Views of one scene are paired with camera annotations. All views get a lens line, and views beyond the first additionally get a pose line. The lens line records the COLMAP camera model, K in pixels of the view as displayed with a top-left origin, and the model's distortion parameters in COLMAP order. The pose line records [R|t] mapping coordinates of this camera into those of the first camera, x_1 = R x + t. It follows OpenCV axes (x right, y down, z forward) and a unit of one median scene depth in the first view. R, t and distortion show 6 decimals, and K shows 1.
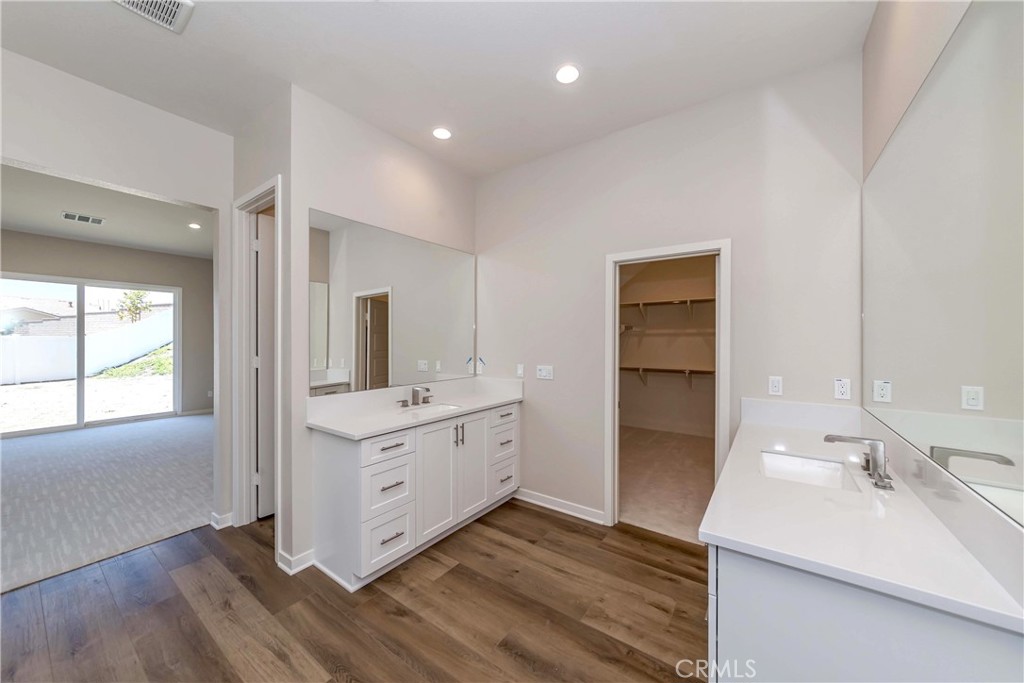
lens RADIAL K [[365.7, 0, 504.7], [0, 365.7, 341.0], [0, 0, 1]] dist [-0.002307, 0.001506]
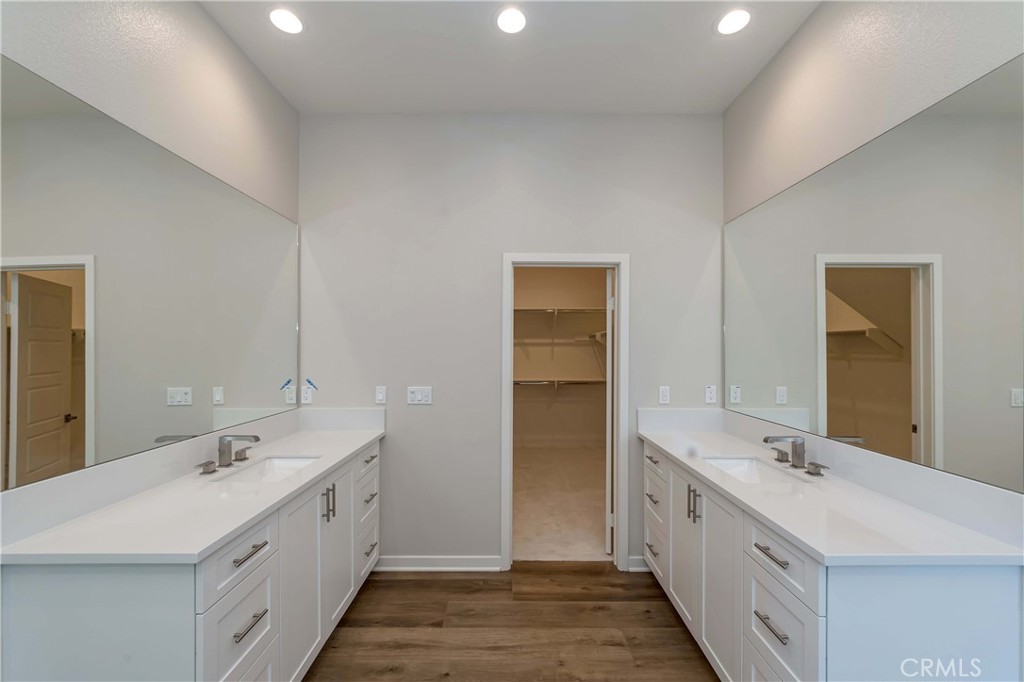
lens RADIAL K [[410.9, 0, 508.5], [0, 410.9, 354.1], [0, 0, 1]] dist [-0.002834, -0.000509]
pose [[0.808455, -0.005733, 0.588530, -0.284546], [0.001874, 0.999973, 0.007166, -0.006838], [-0.588555, -0.004690, 0.808444, 0.232247]]
